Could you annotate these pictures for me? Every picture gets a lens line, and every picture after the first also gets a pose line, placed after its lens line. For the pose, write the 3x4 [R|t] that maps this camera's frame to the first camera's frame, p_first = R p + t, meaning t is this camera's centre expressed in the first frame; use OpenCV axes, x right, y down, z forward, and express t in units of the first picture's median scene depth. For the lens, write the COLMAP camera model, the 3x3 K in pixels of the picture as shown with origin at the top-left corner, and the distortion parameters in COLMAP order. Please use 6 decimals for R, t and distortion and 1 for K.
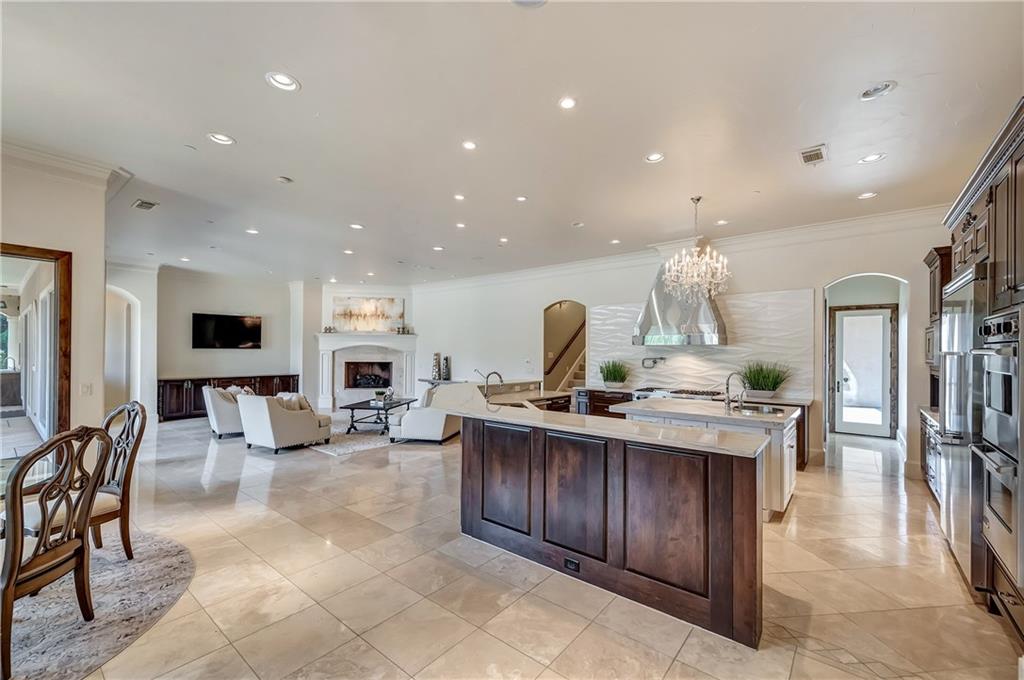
lens RADIAL K [[416.5, 0, 512.4], [0, 416.5, 356.1], [0, 0, 1]] dist [0.003092, 0.000366]
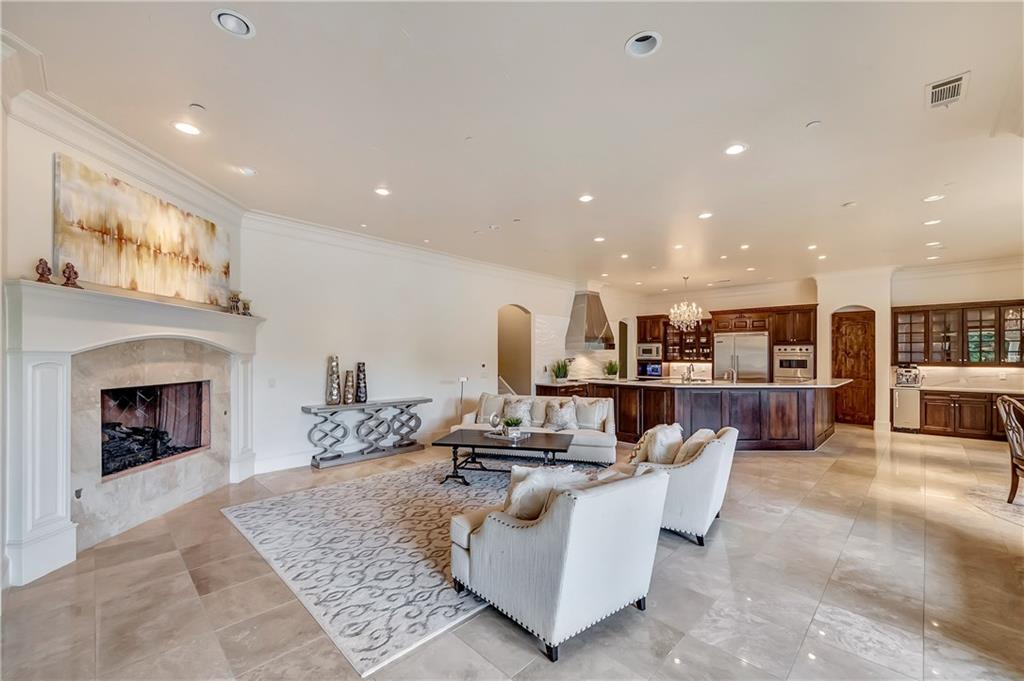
lens RADIAL K [[409.5, 0, 510.1], [0, 409.5, 354.8], [0, 0, 1]] dist [0.002682, 0.000165]
pose [[0.106183, -0.007539, 0.994318, -0.661353], [0.007257, 0.999951, 0.006806, -0.011111], [-0.994320, 0.006493, 0.106232, 0.677244]]
